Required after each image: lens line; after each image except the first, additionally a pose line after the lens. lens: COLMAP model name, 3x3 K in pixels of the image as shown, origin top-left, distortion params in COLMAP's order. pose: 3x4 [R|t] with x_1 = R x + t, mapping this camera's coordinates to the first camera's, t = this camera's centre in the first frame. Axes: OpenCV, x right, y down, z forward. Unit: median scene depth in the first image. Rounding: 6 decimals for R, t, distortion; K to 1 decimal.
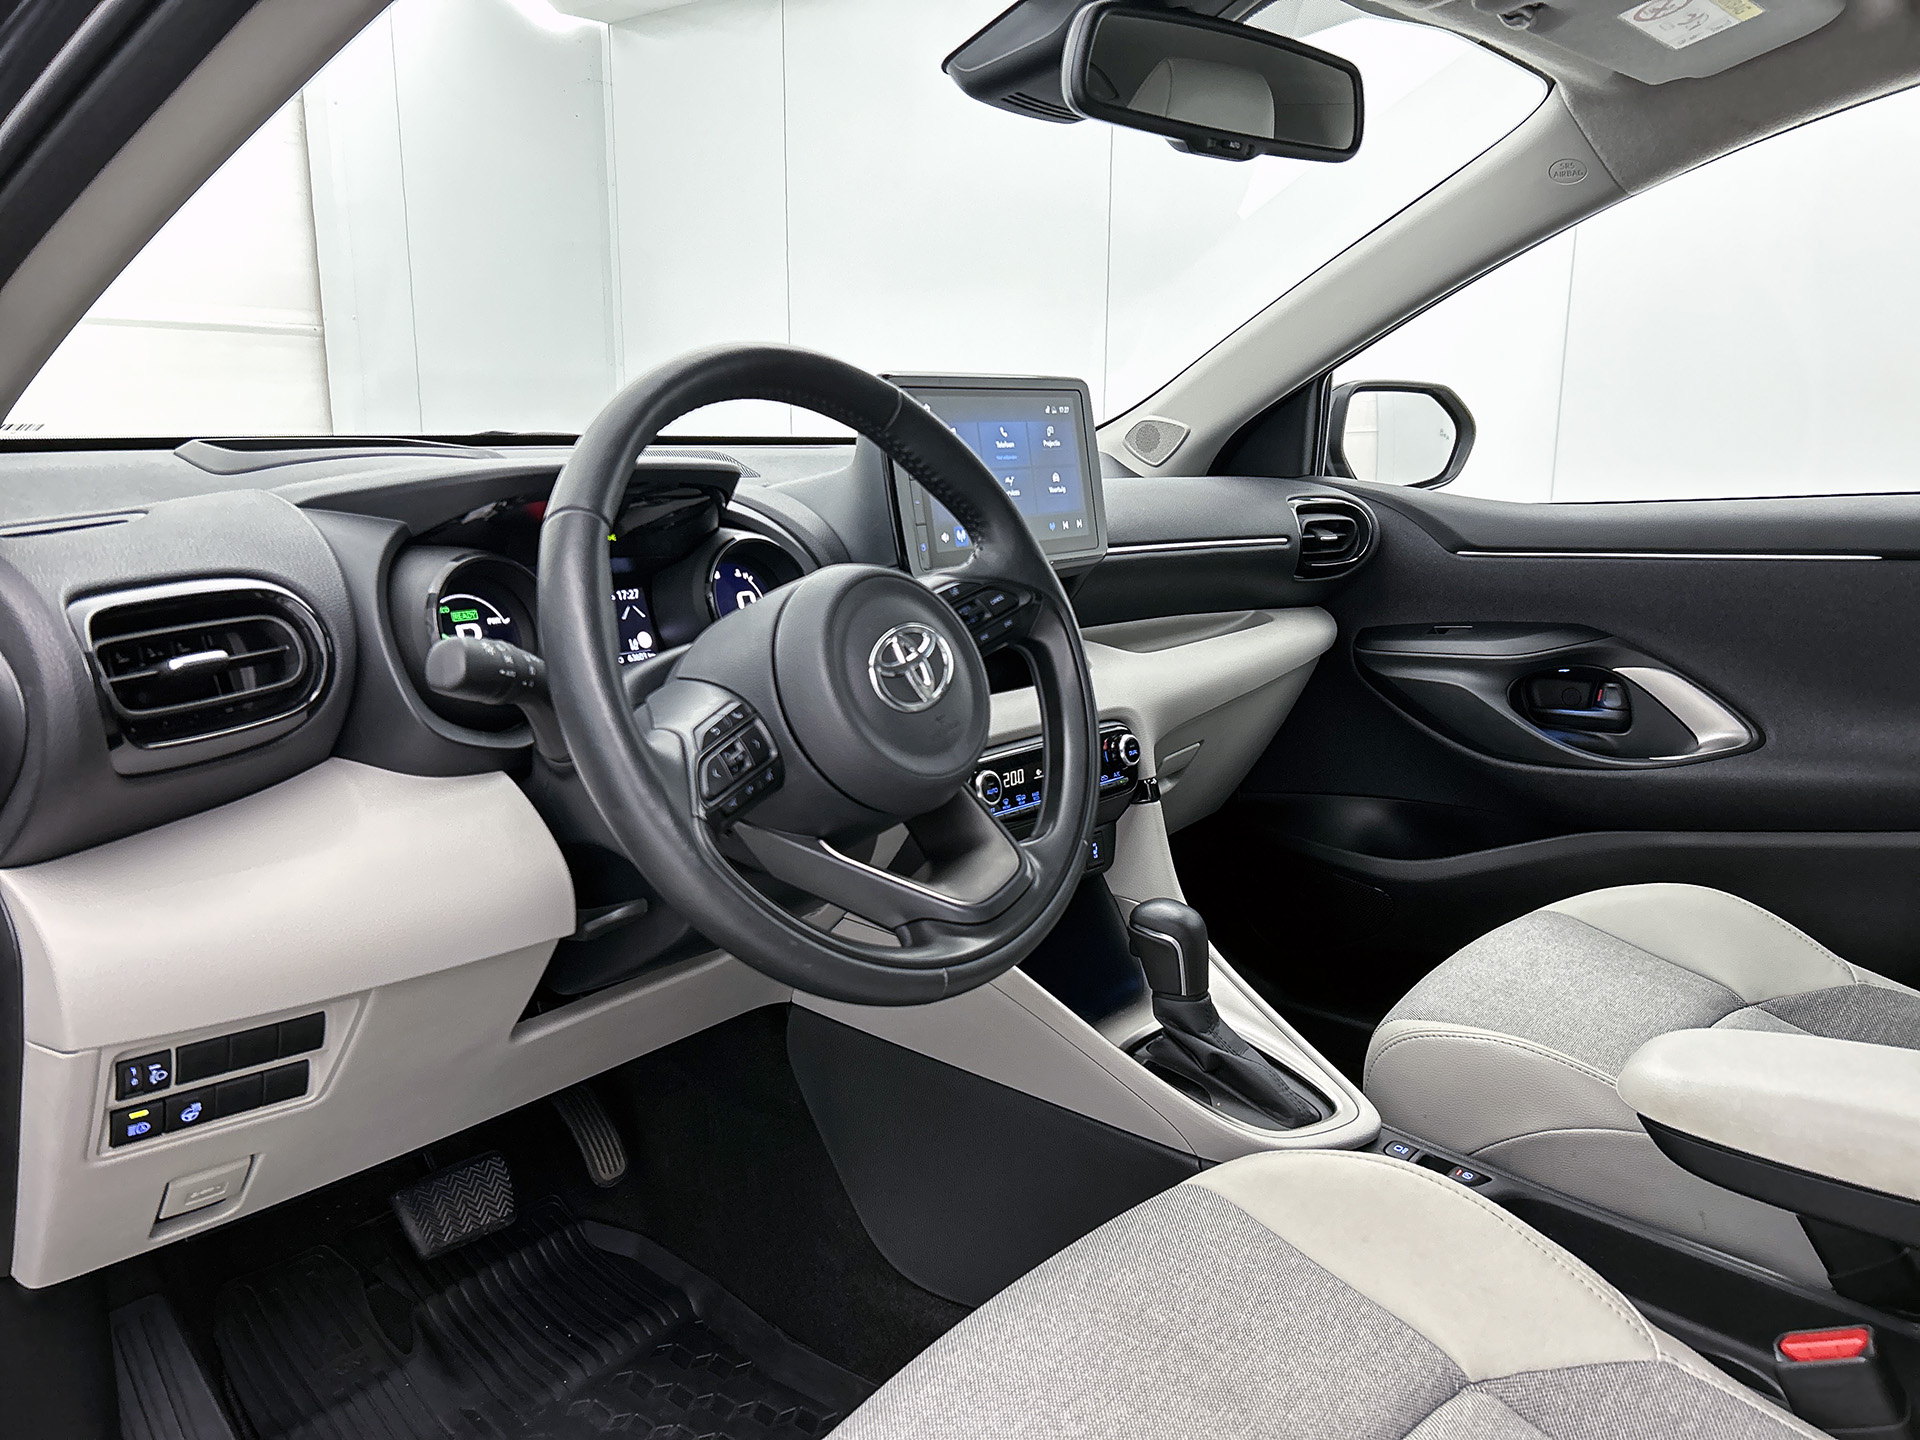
lens RADIAL K [[1456.4, 0, 960.0], [0, 1456.4, 720.0], [0, 0, 1]] dist [0.041199, -0.001210]
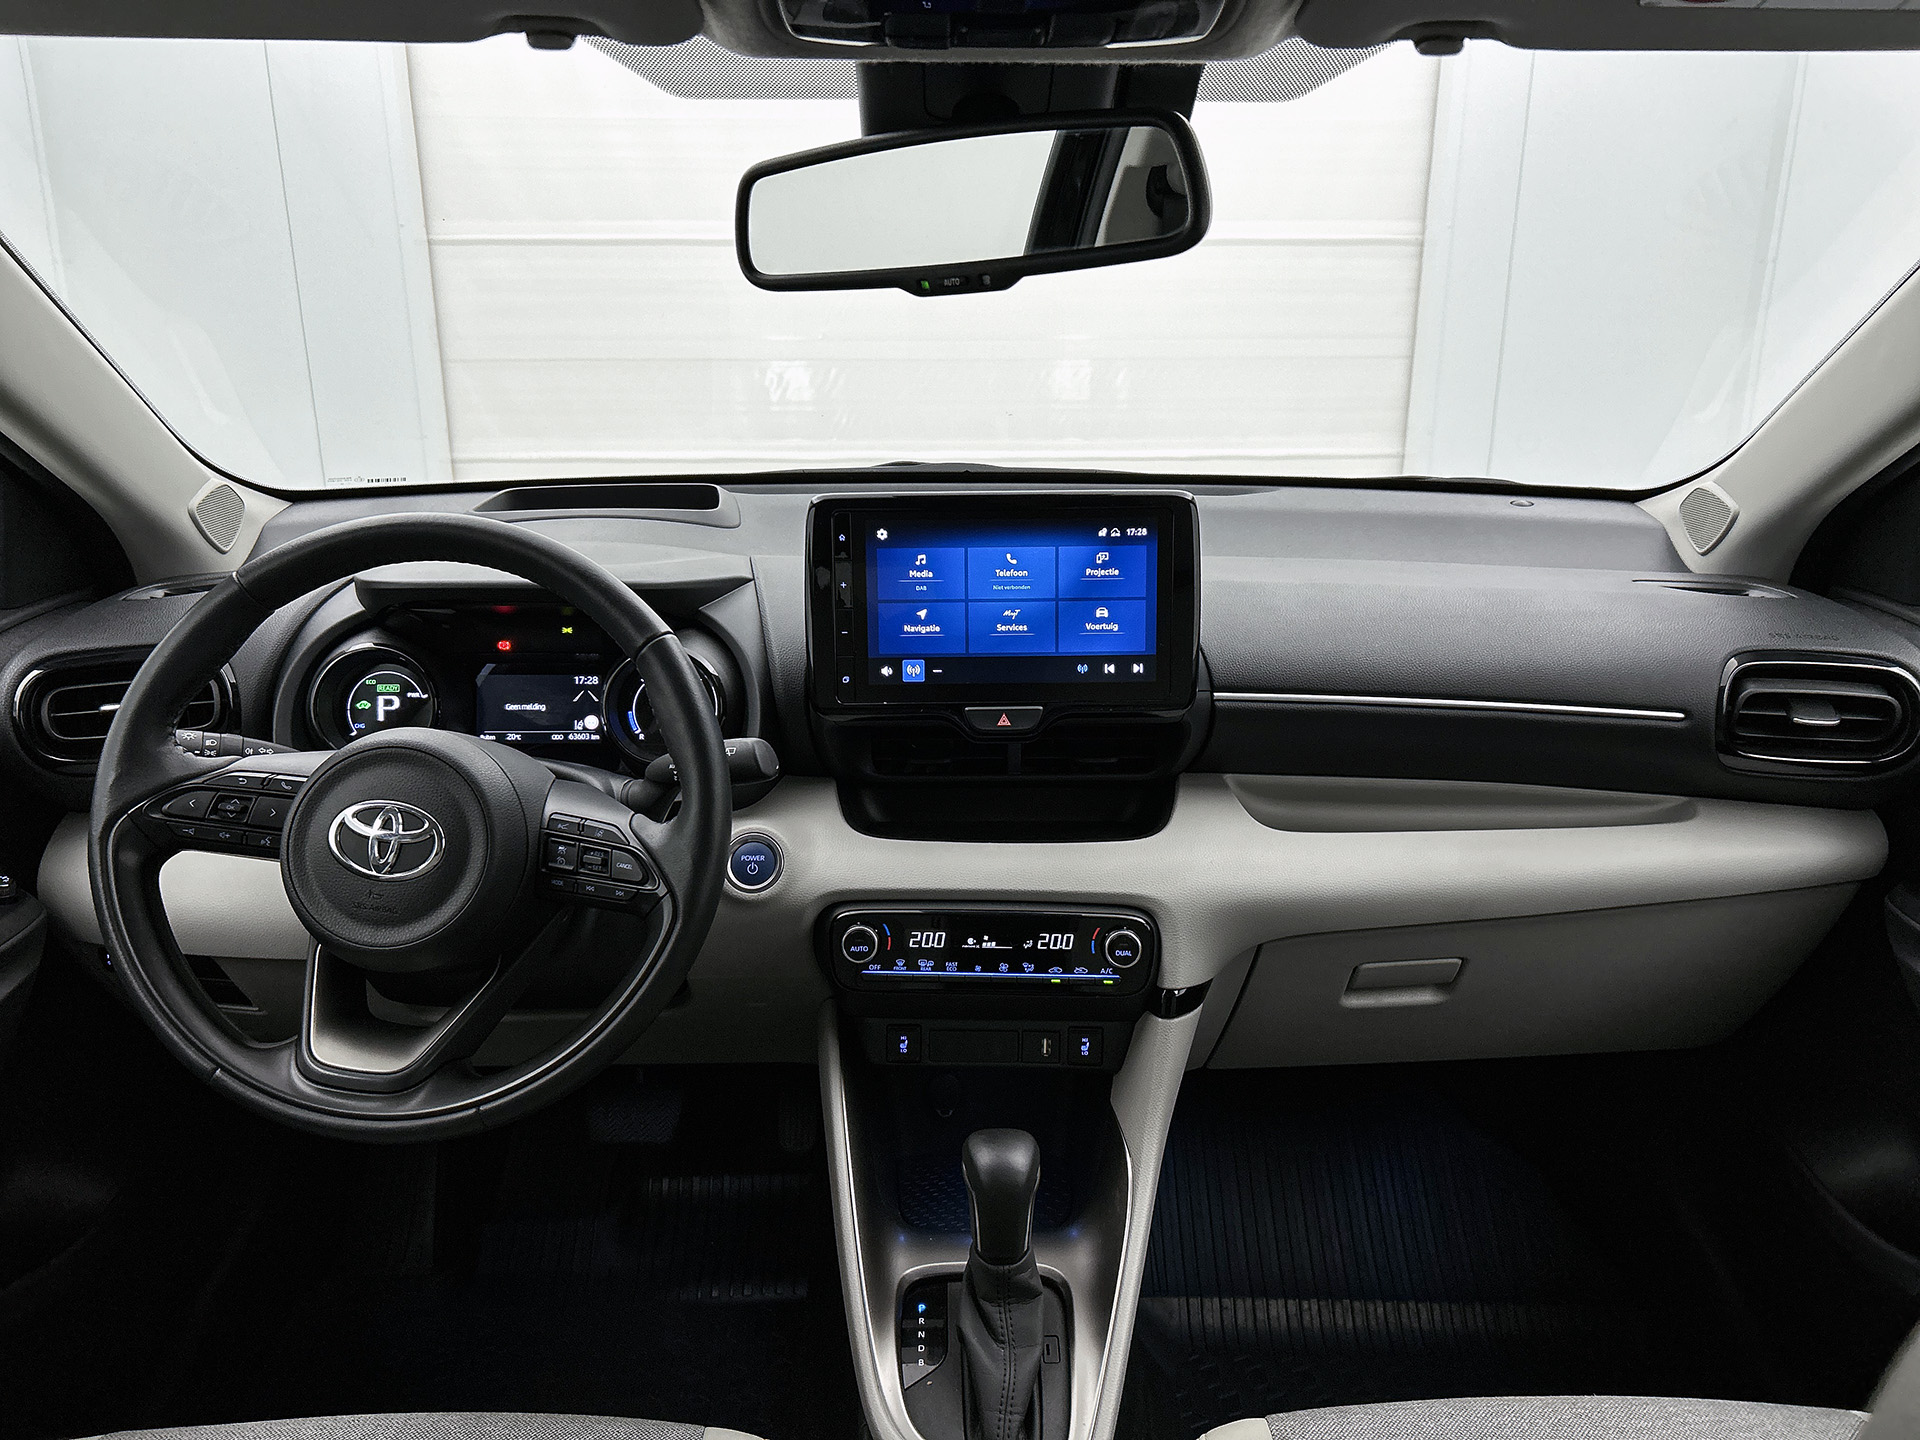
lens RADIAL K [[1456.4, 0, 960.0], [0, 1456.4, 720.0], [0, 0, 1]] dist [0.041199, -0.001210]
pose [[0.643259, 0.223851, -0.732195, 0.703696], [-0.150997, 0.974614, 0.165308, -0.254093], [0.750612, 0.004223, 0.660730, 0.416652]]
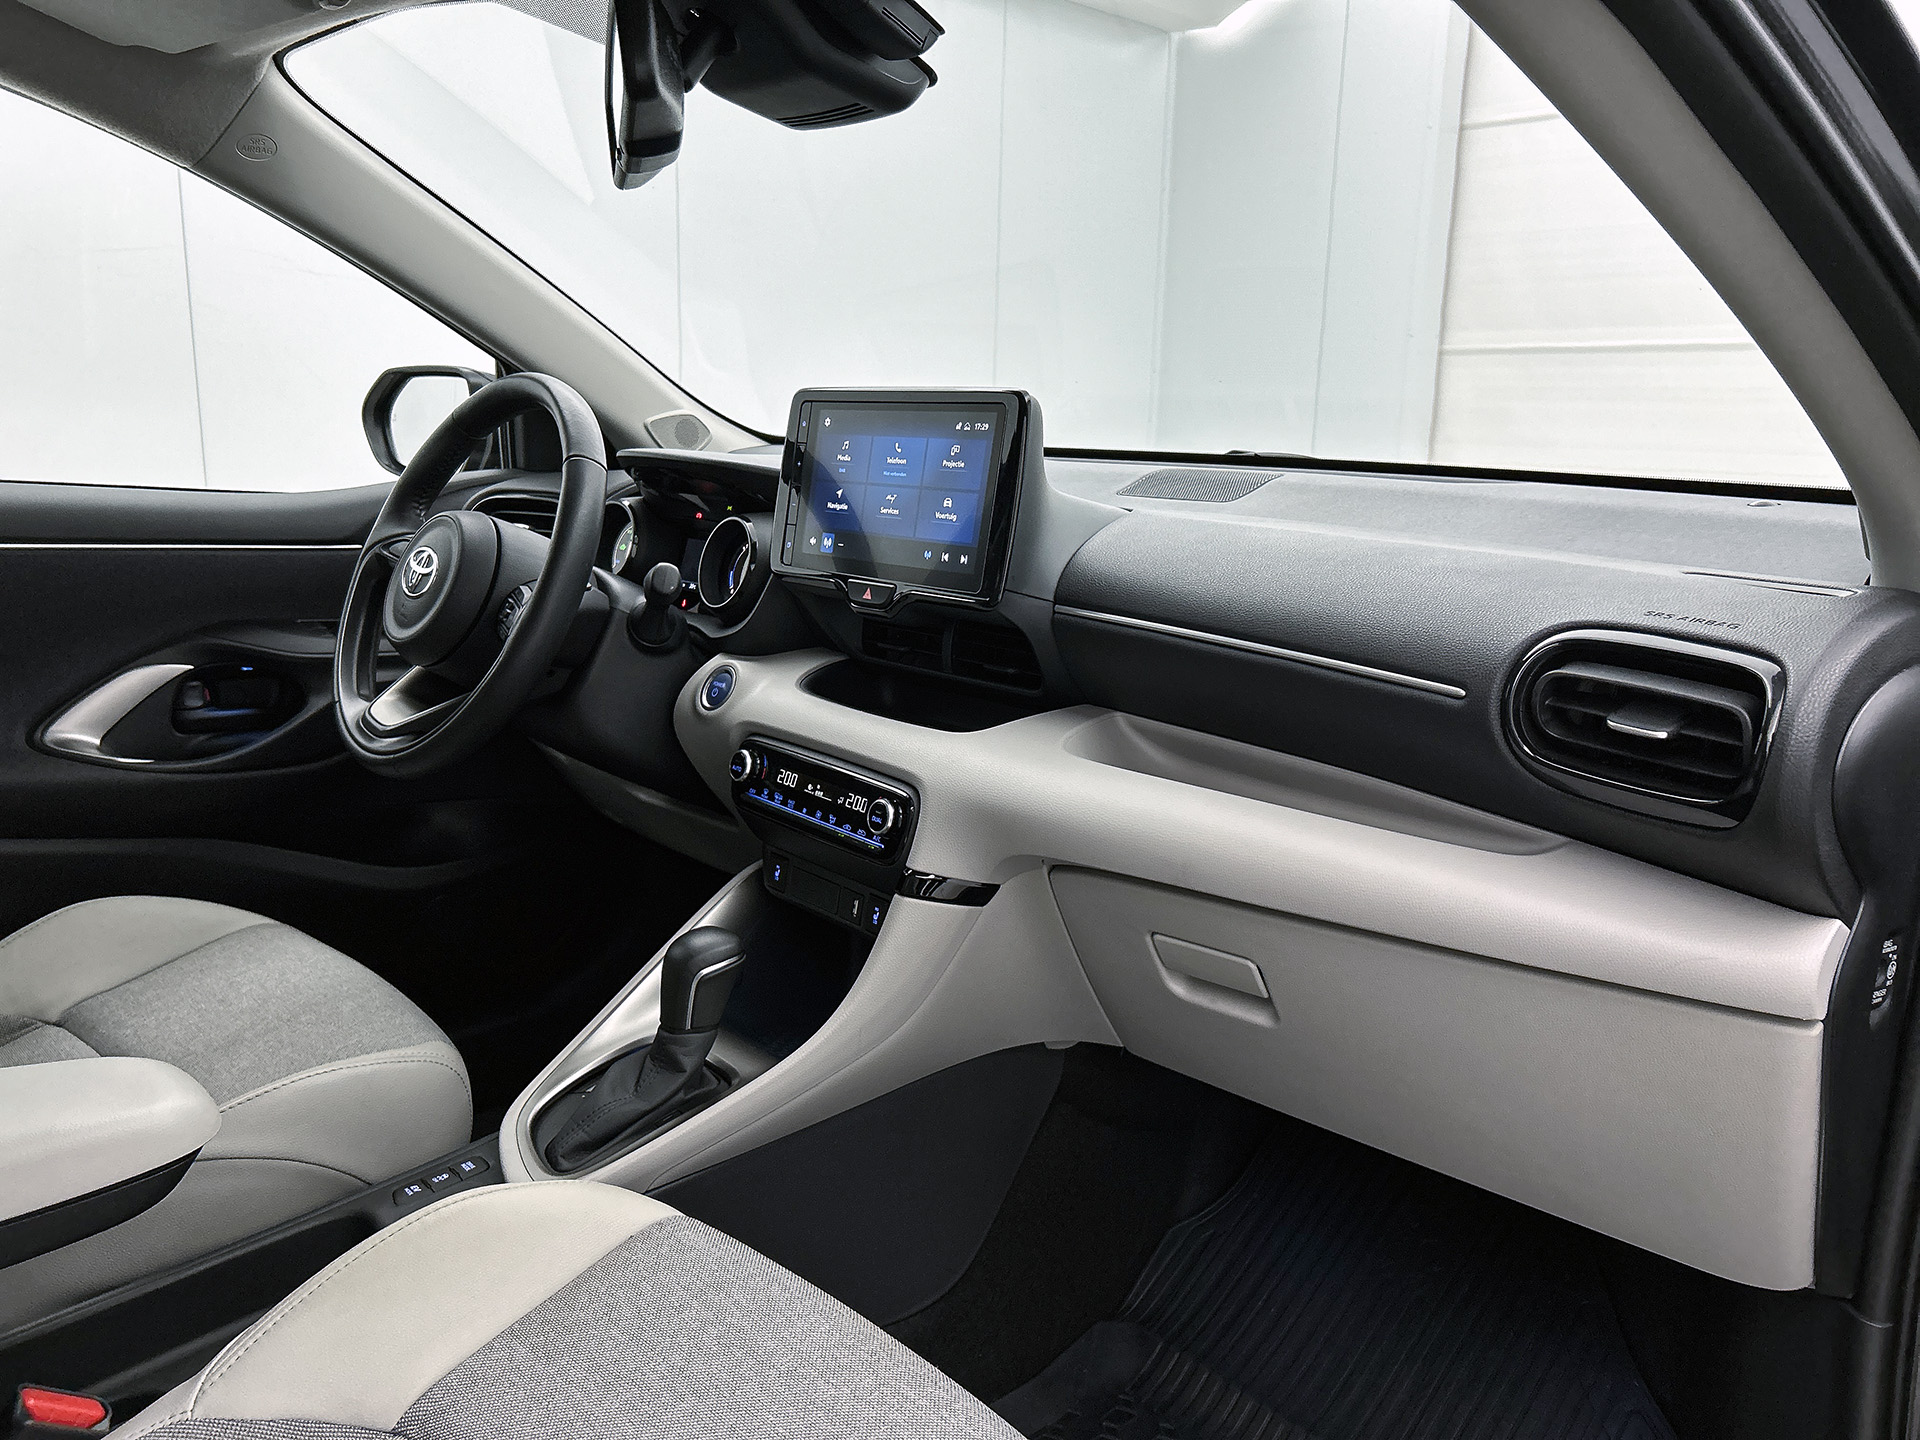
lens RADIAL K [[1460.5, 0, 964.3], [0, 1460.5, 741.2], [0, 0, 1]] dist [0.045443, -0.003194]
pose [[-0.120590, 0.210044, -0.970226, 1.043157], [-0.227368, 0.945534, 0.232958, -0.260218], [0.966314, 0.248691, -0.066264, 1.206314]]
